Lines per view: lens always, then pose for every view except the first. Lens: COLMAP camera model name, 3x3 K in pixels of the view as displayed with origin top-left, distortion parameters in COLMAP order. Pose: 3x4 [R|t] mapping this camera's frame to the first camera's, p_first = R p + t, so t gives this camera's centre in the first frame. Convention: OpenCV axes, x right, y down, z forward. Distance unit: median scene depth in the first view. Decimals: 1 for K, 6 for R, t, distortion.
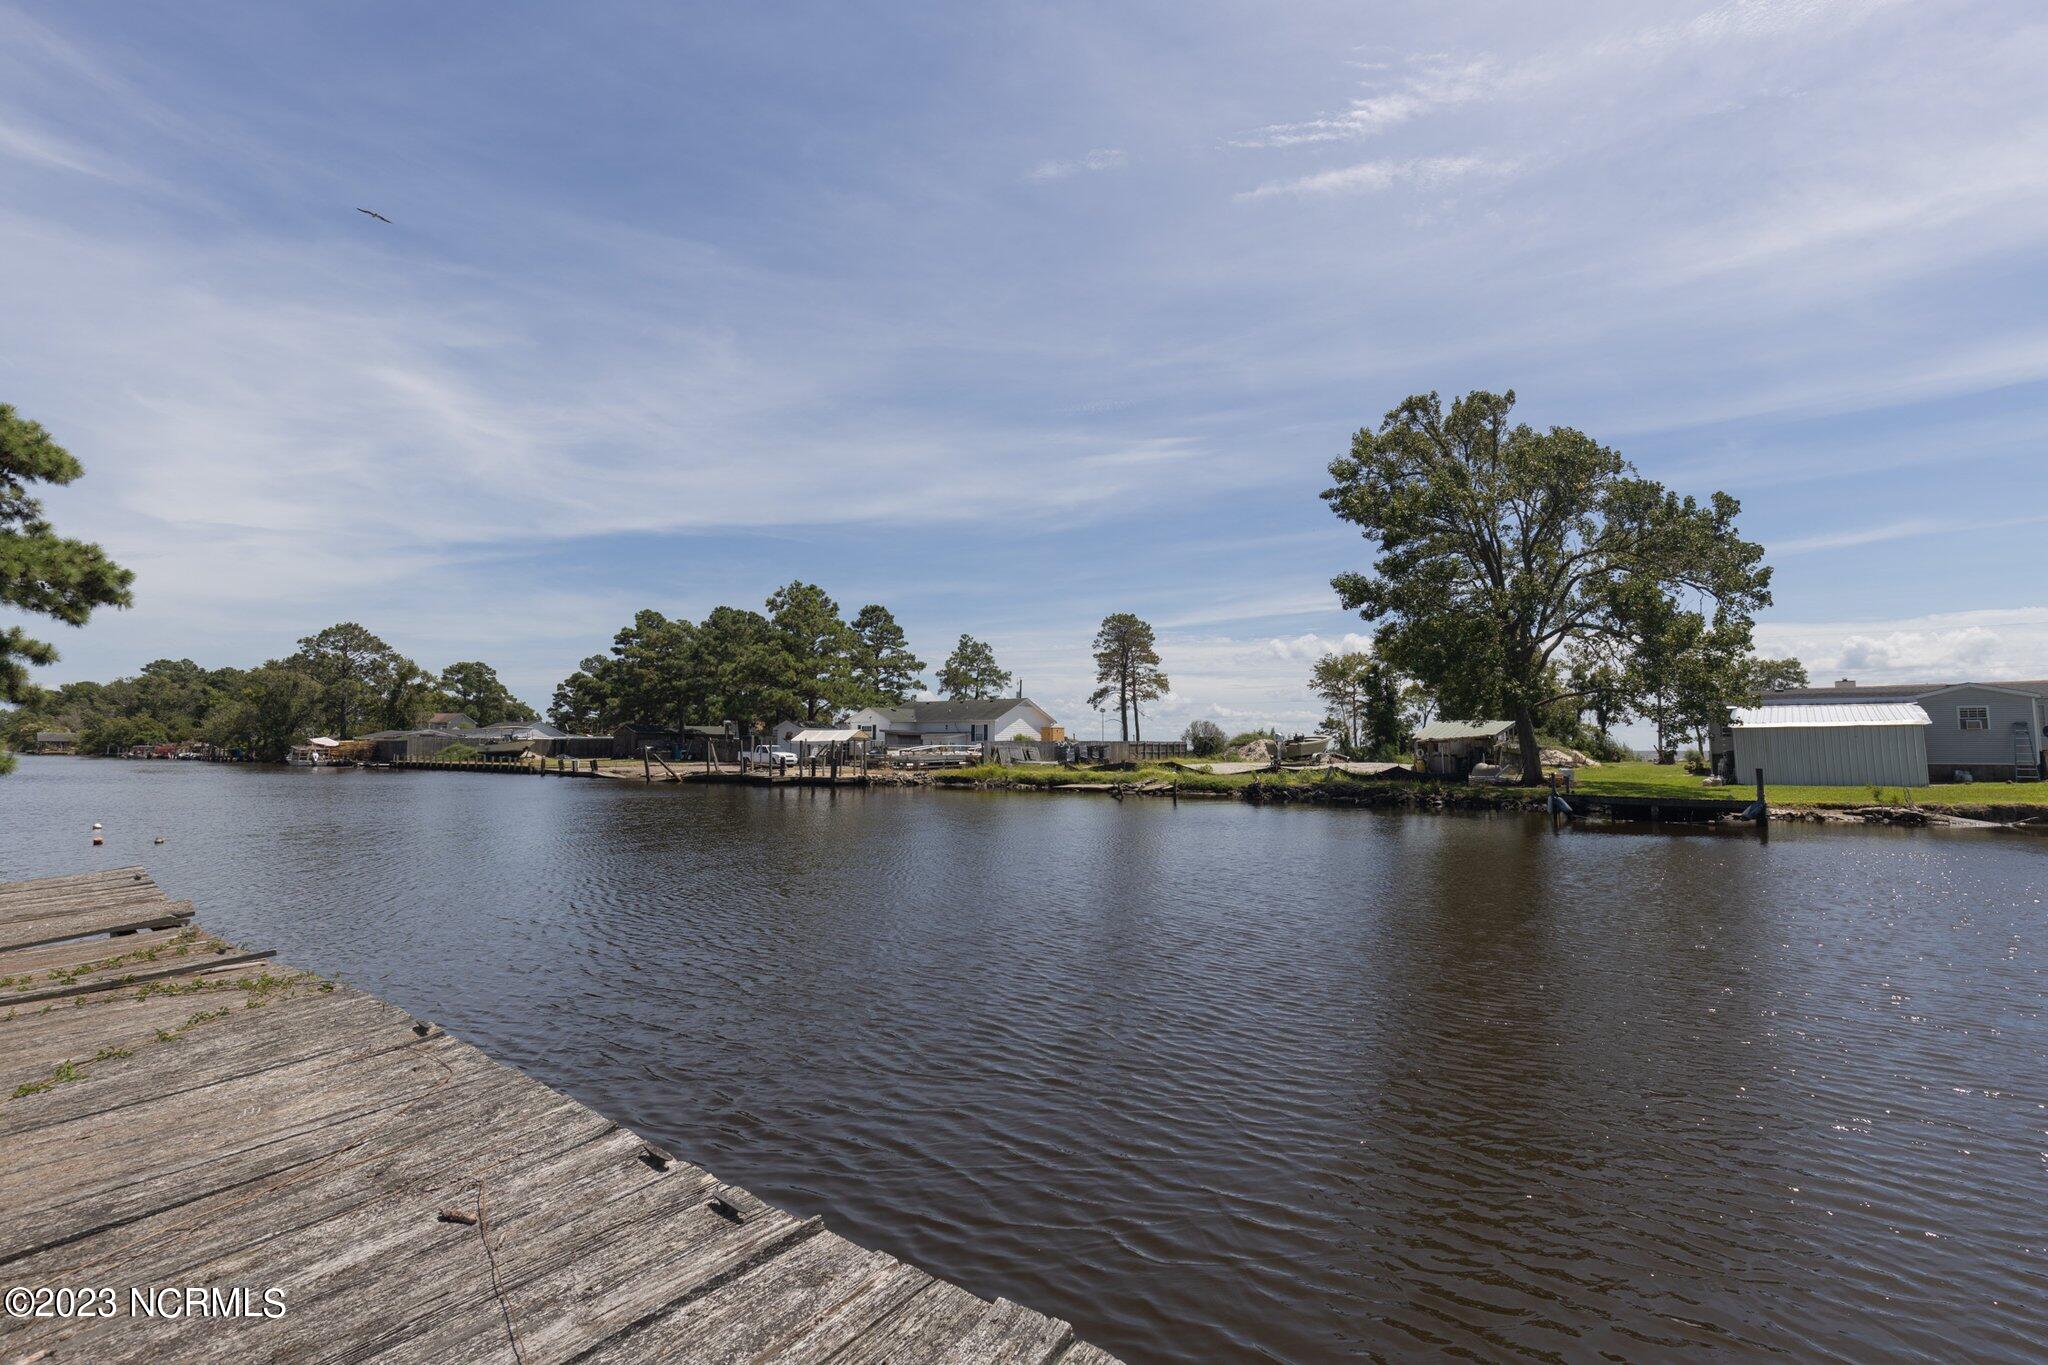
lens RADIAL K [[951.3, 0, 1069.6], [0, 951.3, 682.3], [0, 0, 1]] dist [0.000088, -0.000011]
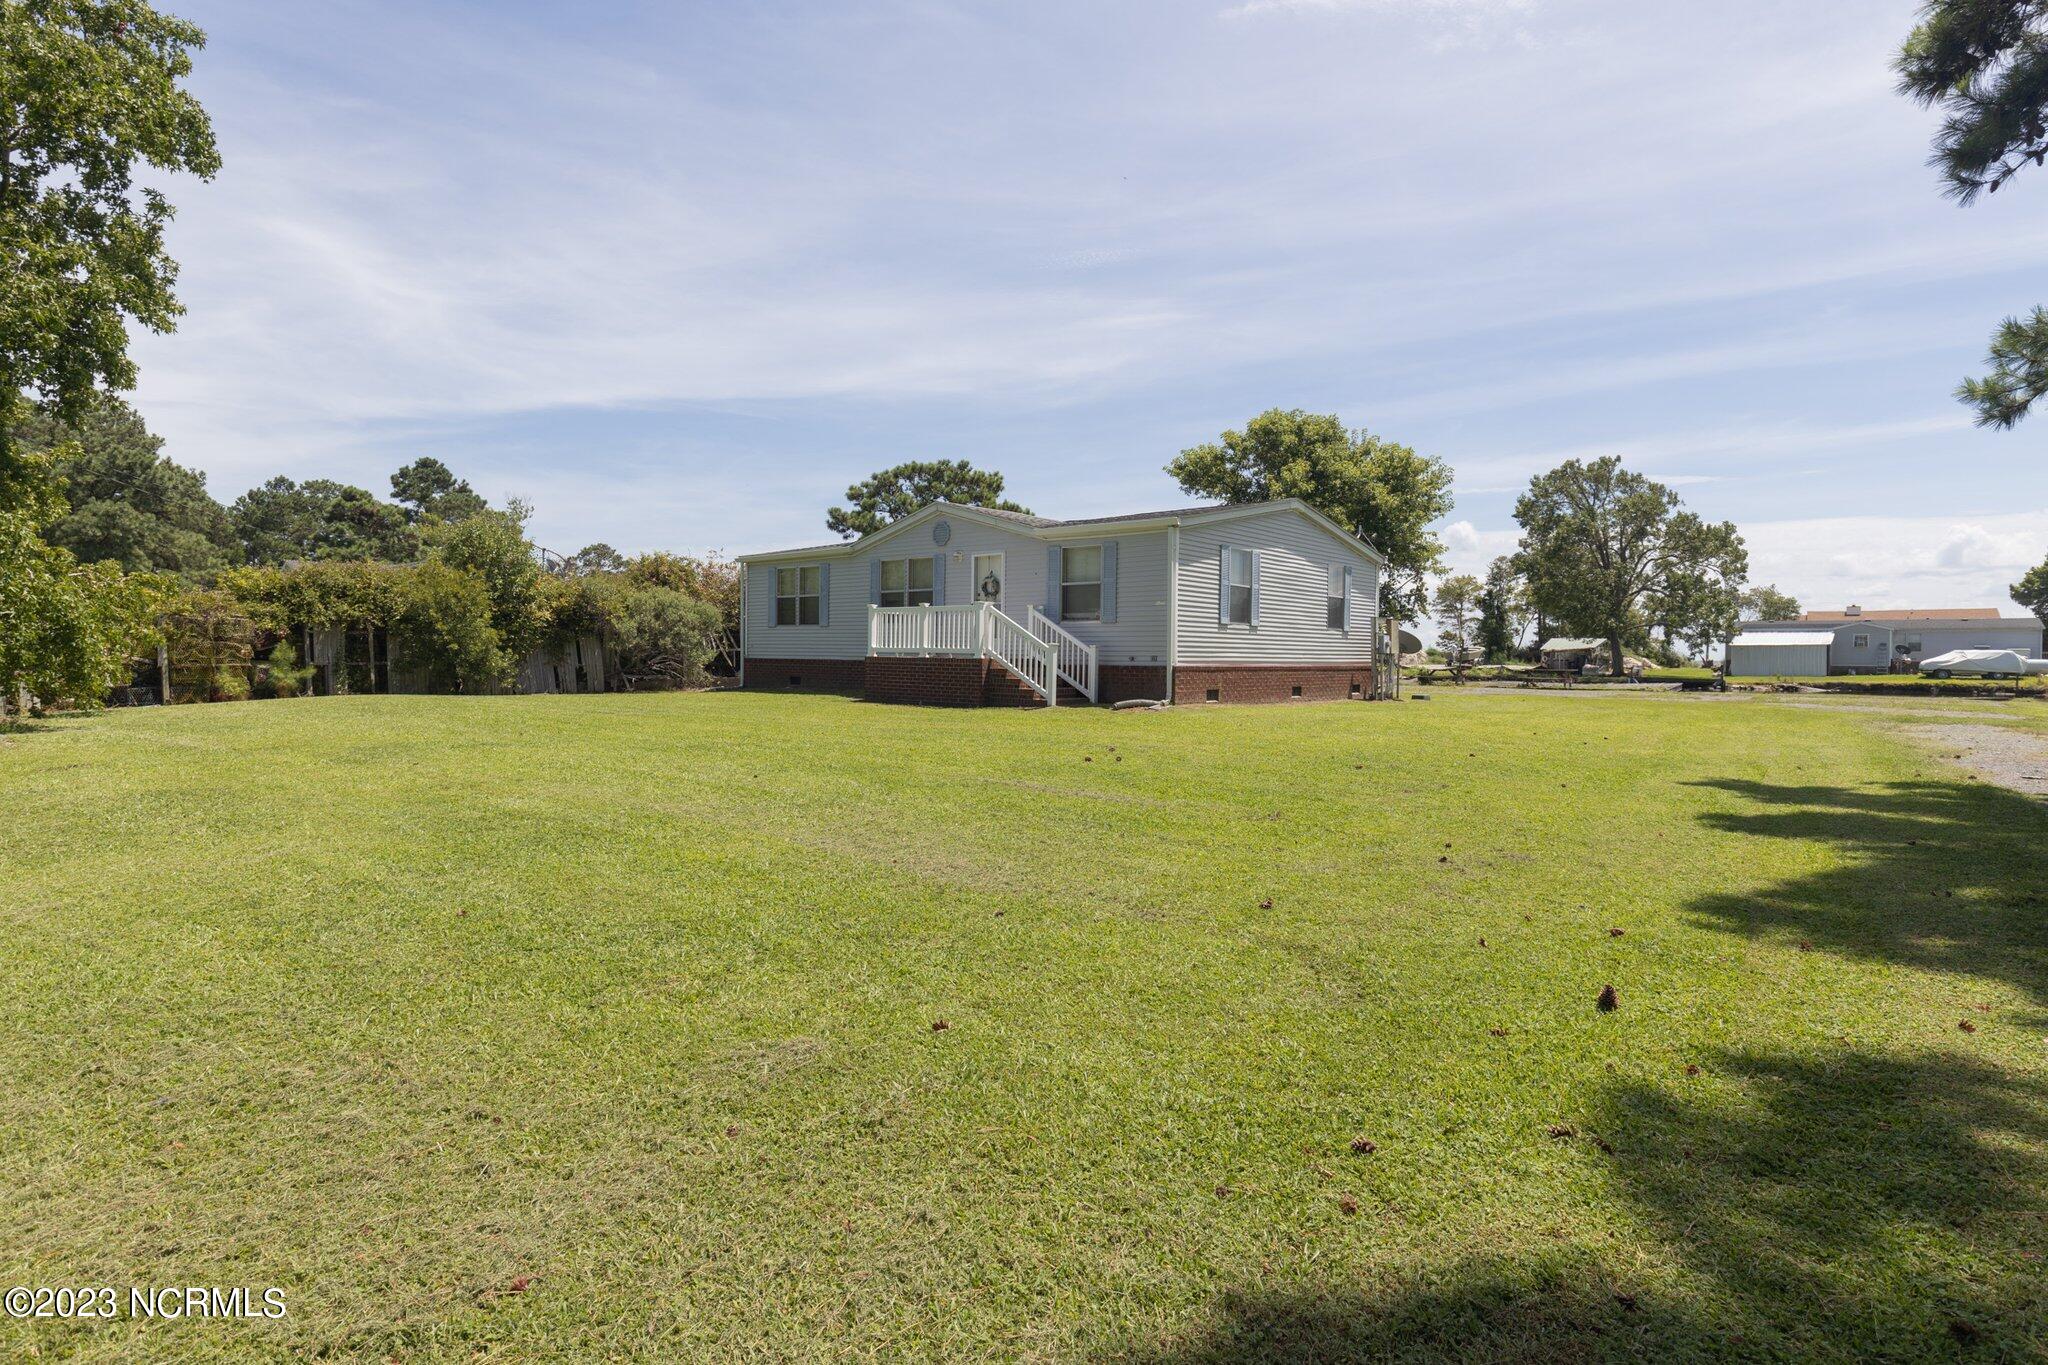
lens RADIAL K [[1087.8, 0, 1024.0], [0, 1087.8, 682.5], [0, 0, 1]] dist [-0.051768, -0.000289]
pose [[0.999215, 0.006886, -0.039003, -0.490120], [-0.003152, 0.995472, 0.095000, -0.059785], [0.039481, -0.094802, 0.994713, -0.925955]]
